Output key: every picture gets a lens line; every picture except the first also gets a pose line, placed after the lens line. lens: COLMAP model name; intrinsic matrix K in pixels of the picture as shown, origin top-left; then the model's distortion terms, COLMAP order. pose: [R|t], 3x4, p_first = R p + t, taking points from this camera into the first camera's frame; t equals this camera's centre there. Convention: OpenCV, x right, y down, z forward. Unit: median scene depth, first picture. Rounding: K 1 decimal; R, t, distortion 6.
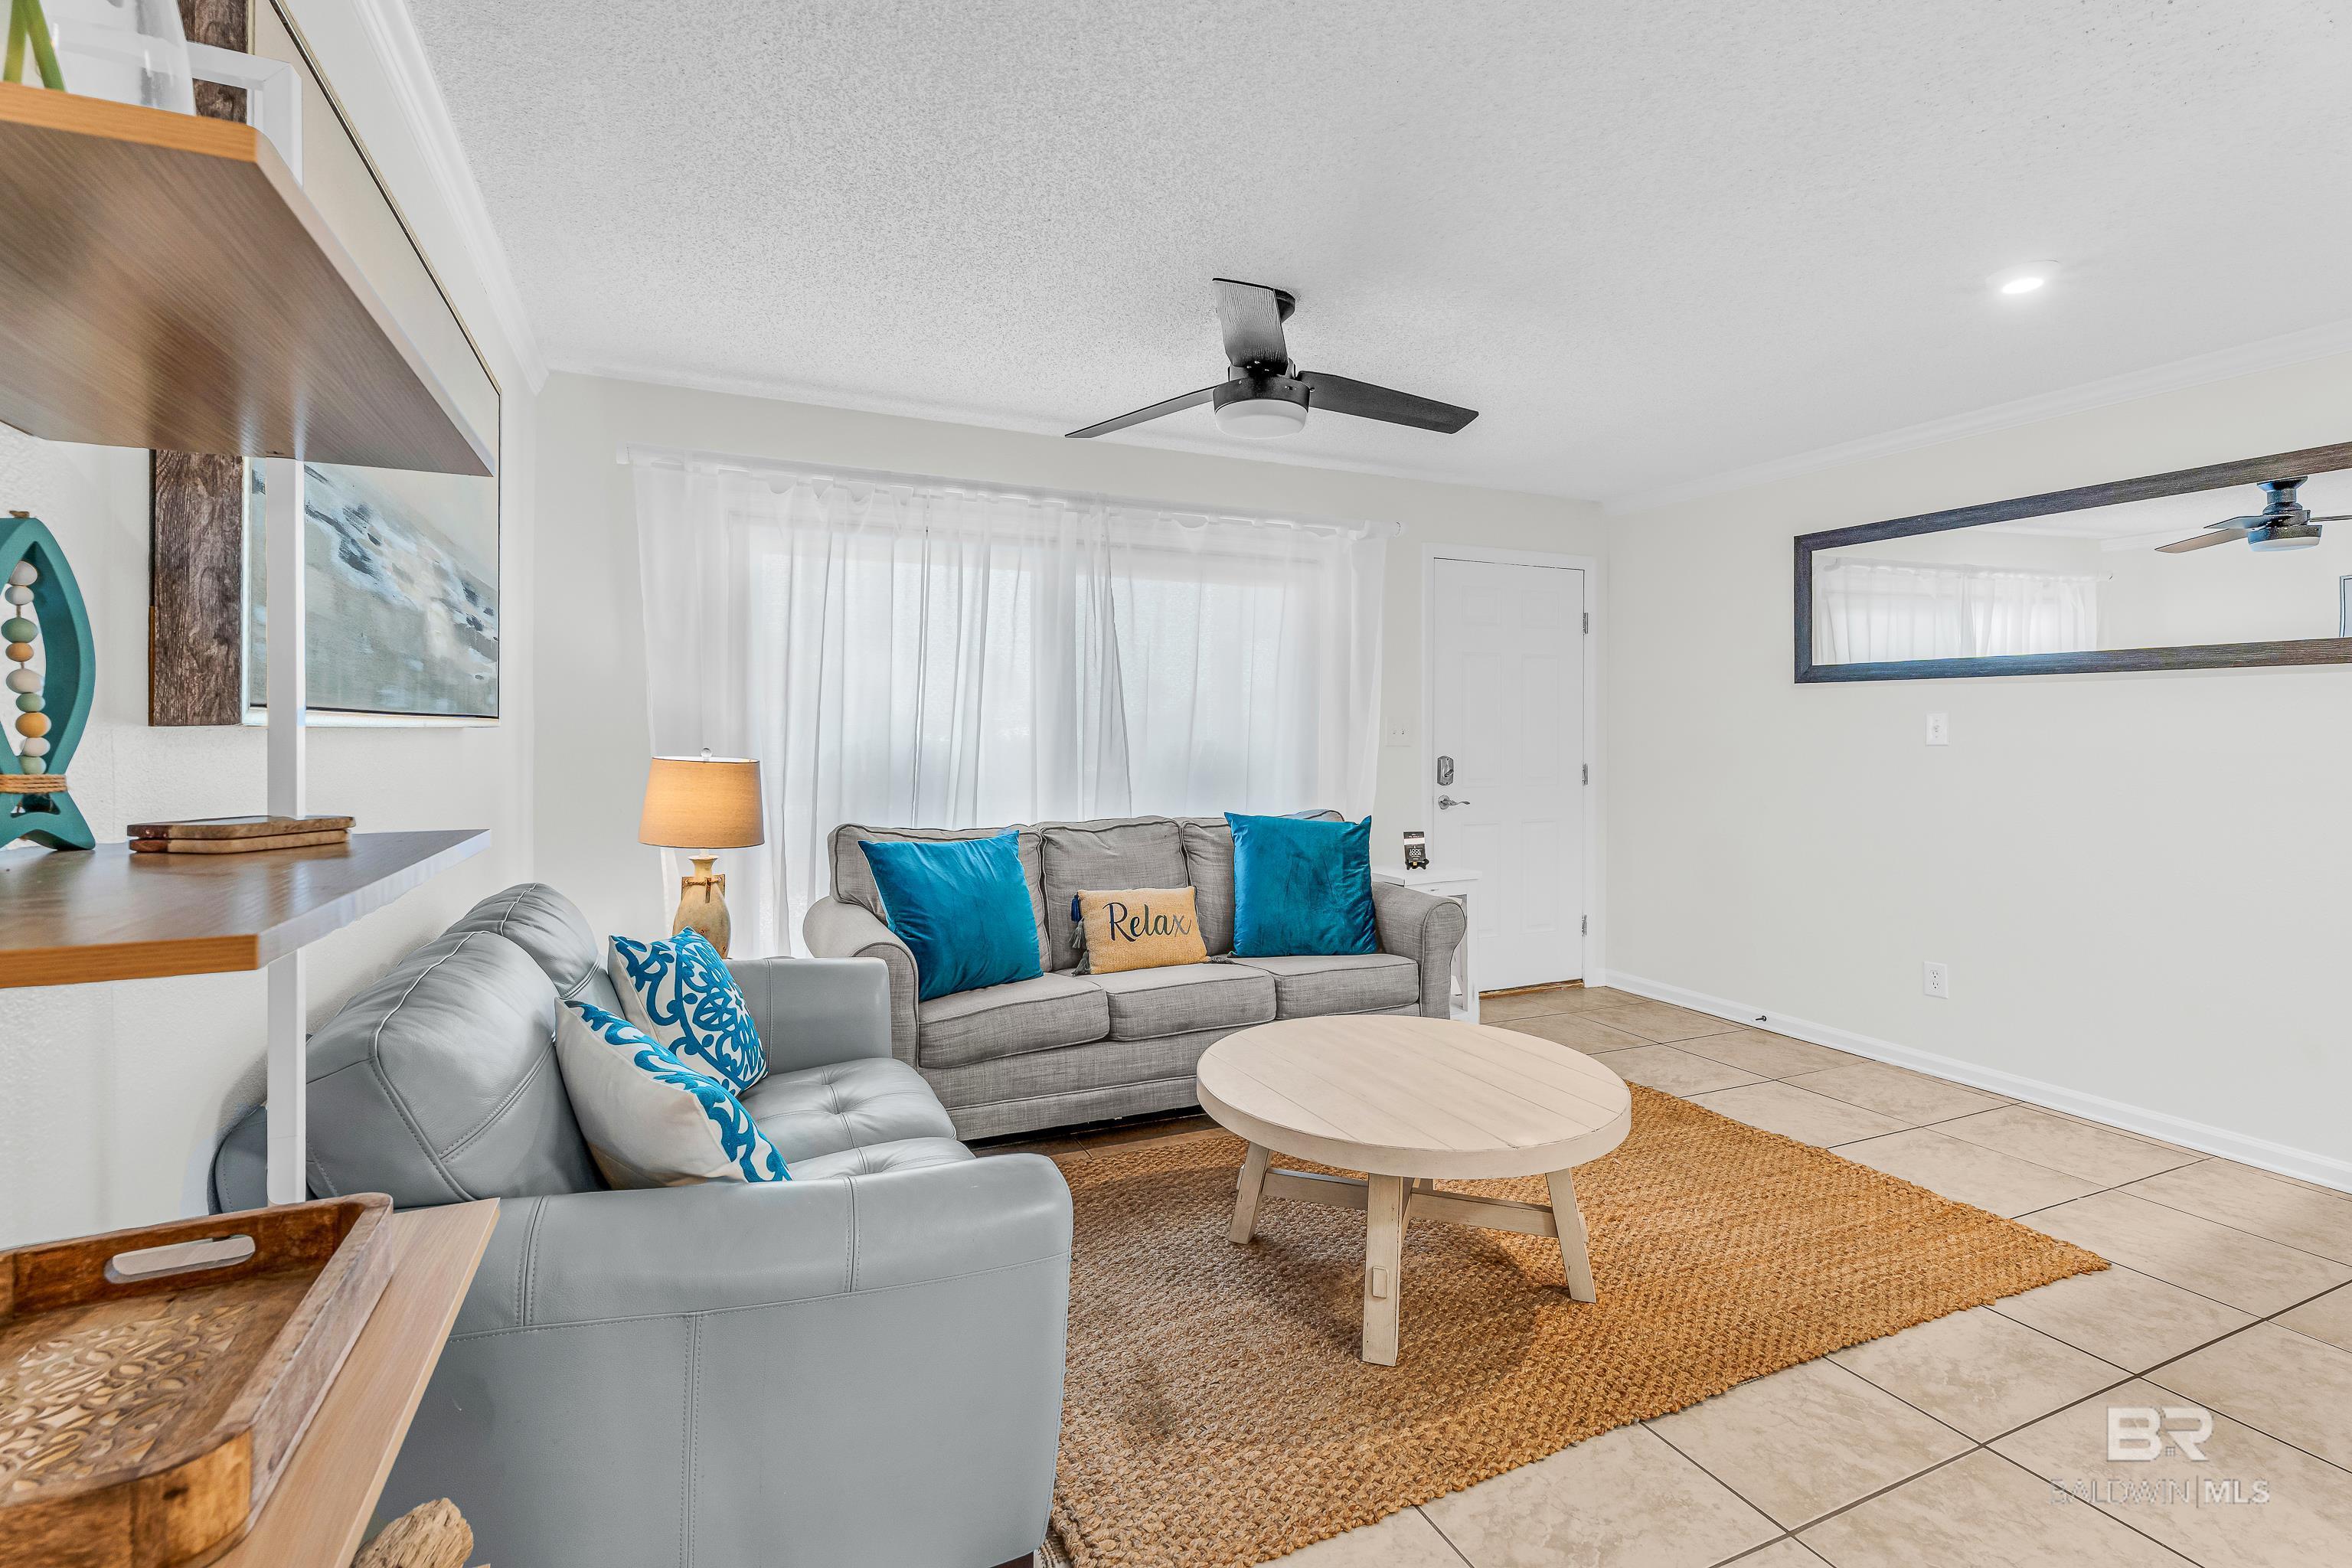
lens RADIAL K [[1055.2, 0, 1181.6], [0, 1055.2, 767.2], [0, 0, 1]] dist [0.000047, -0.001207]
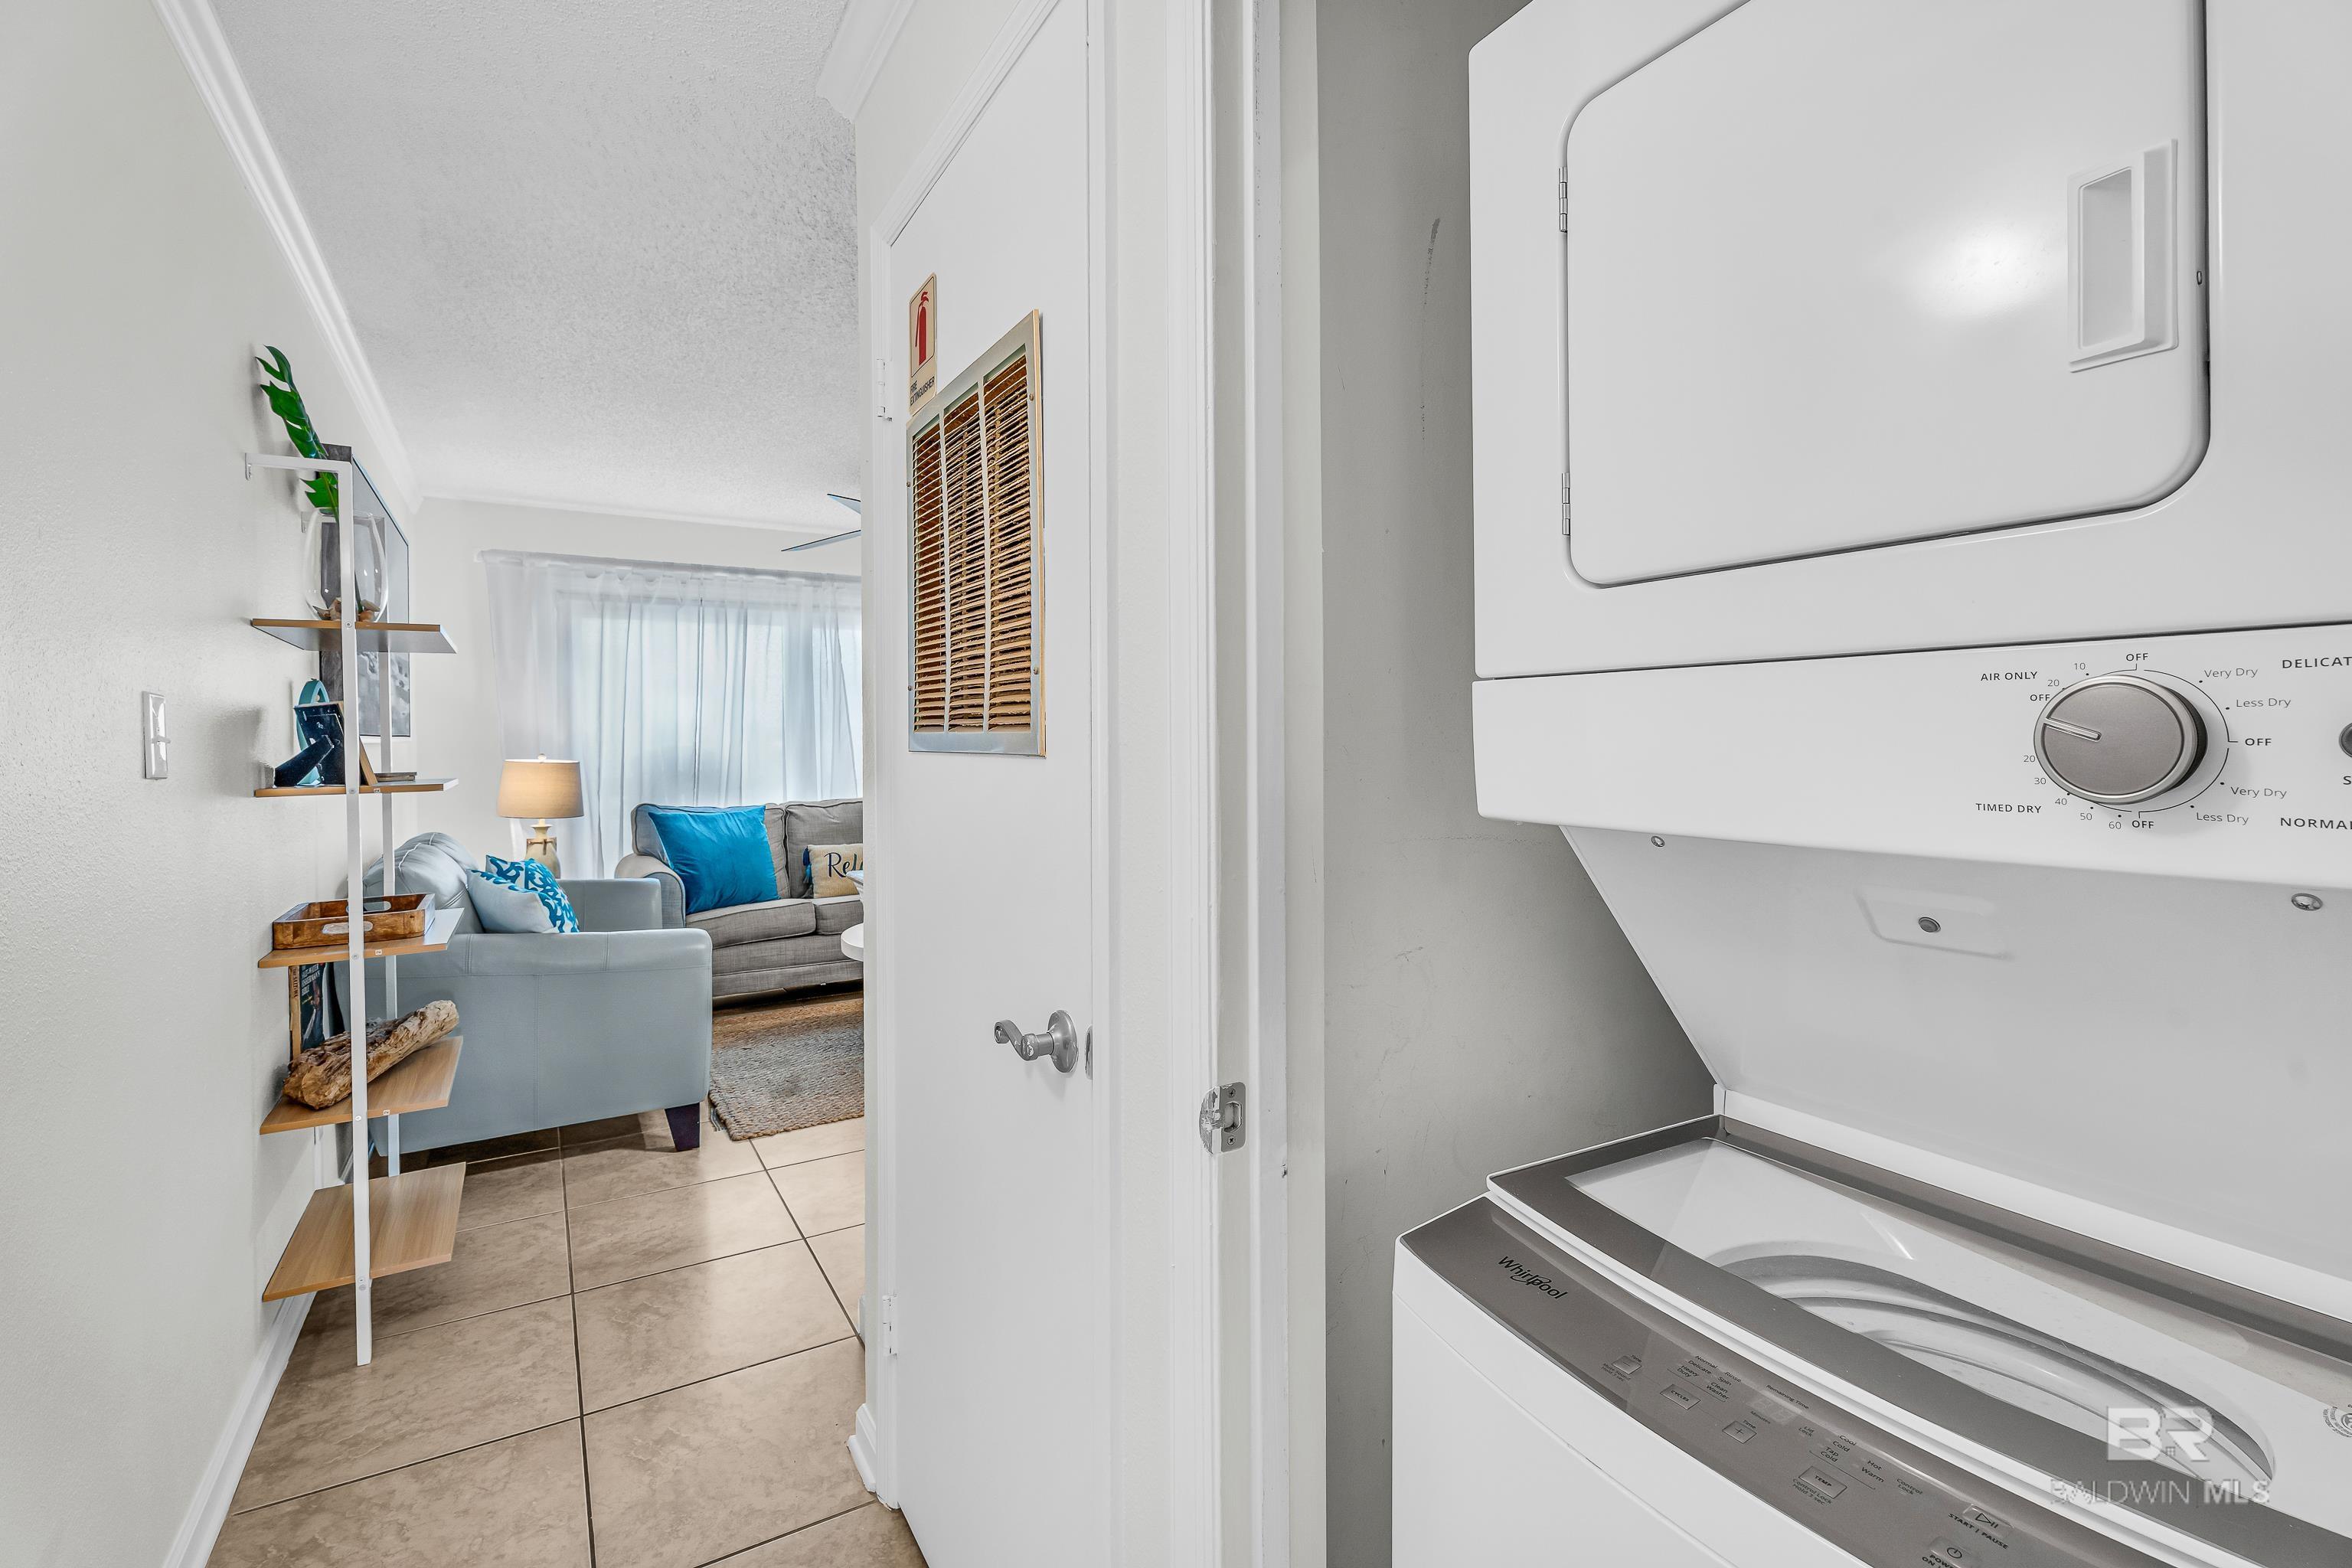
lens RADIAL K [[1053.8, 0, 1173.8], [0, 1053.8, 772.1], [0, 0, 1]] dist [-0.000768, -0.000360]
pose [[0.993401, -0.015777, 0.113600, 0.272299], [0.015532, 0.999875, 0.003039, 0.018195], [-0.113633, -0.001255, 0.993522, -0.592131]]
